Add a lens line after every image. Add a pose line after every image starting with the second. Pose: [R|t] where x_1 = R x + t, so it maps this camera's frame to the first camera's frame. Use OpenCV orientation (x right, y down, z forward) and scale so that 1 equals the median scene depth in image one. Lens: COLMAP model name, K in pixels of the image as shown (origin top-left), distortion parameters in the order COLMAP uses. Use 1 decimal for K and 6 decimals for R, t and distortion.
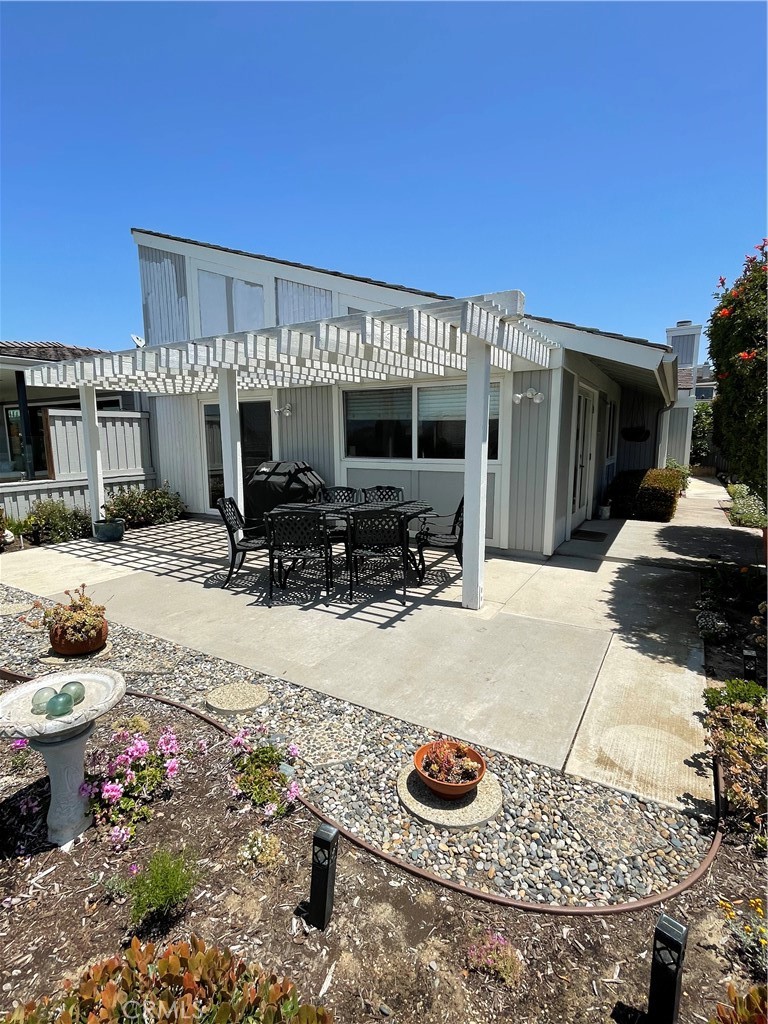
lens RADIAL K [[485.5, 0, 382.8], [0, 485.5, 506.8], [0, 0, 1]] dist [-0.001400, -0.000284]
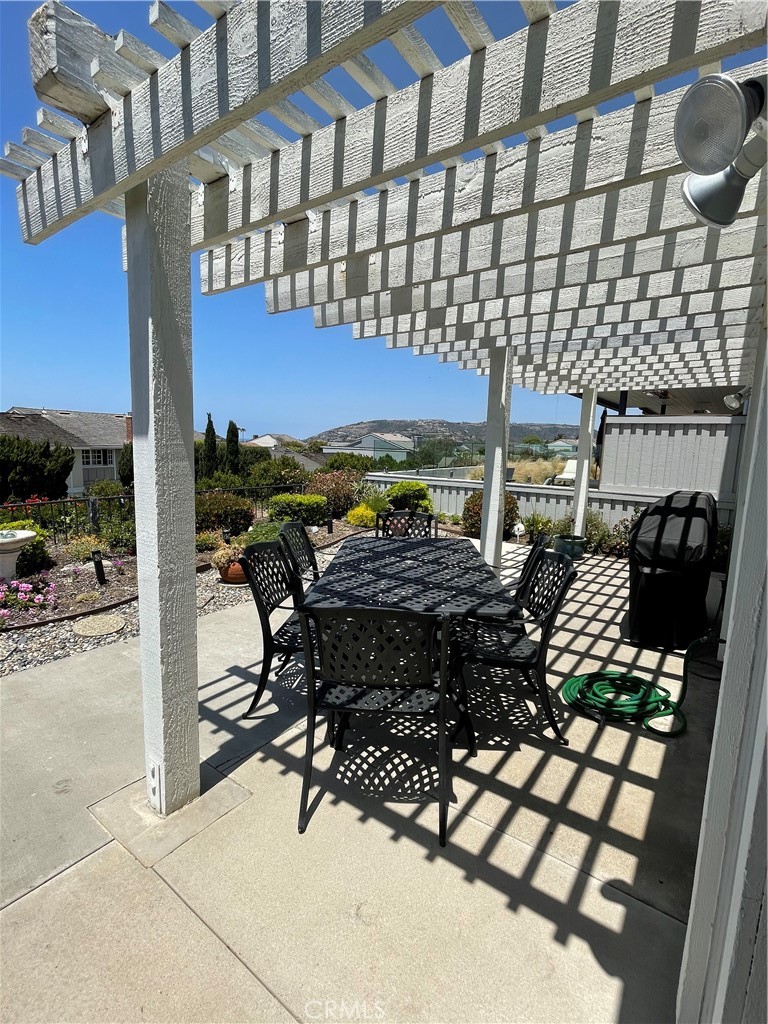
lens RADIAL K [[485.5, 0, 382.8], [0, 485.5, 506.8], [0, 0, 1]] dist [-0.001400, -0.000284]
pose [[-0.090728, 0.136702, -0.986449, 0.519640], [-0.178639, 0.972234, 0.151163, -0.148878], [0.979723, 0.189932, -0.063788, 1.049143]]
